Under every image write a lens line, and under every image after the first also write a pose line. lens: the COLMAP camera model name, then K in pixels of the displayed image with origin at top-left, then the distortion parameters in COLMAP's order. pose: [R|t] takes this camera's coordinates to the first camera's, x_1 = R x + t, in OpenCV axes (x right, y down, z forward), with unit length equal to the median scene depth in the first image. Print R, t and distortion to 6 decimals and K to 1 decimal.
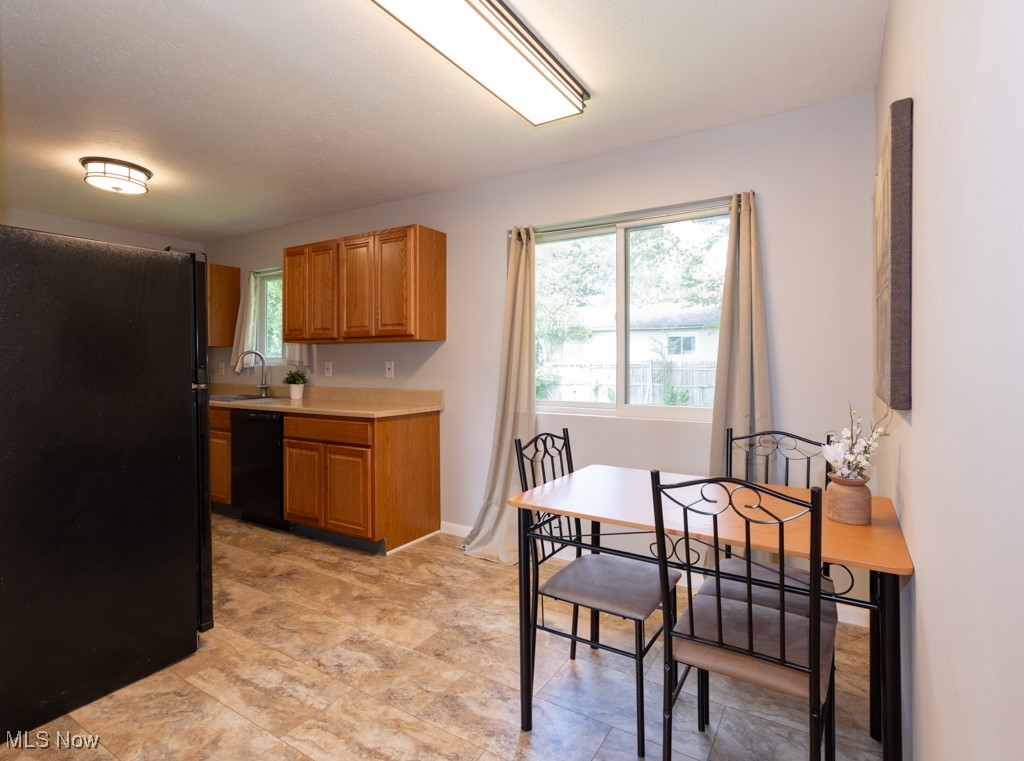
lens RADIAL K [[517.0, 0, 537.4], [0, 517.0, 366.2], [0, 0, 1]] dist [0.009092, -0.002224]
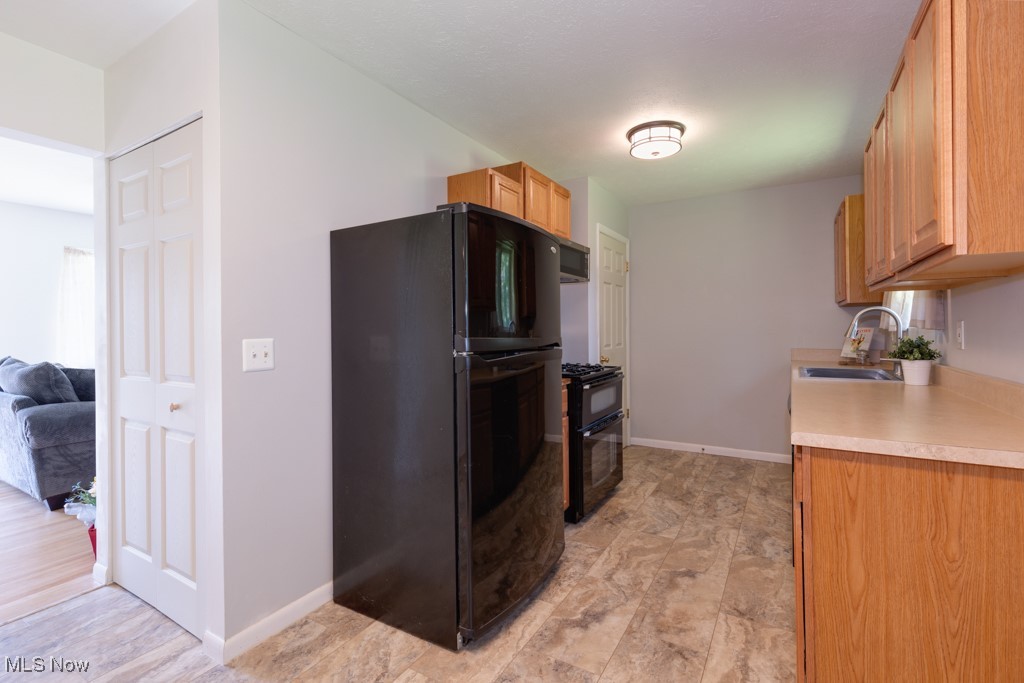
lens RADIAL K [[458.6, 0, 514.2], [0, 458.6, 349.0], [0, 0, 1]] dist [0.002597, 0.000100]
pose [[-0.008463, 0.035302, -0.999341, 0.073051], [0.002006, 0.999375, 0.035286, 0.004381], [0.999962, -0.001706, -0.008529, 0.755140]]
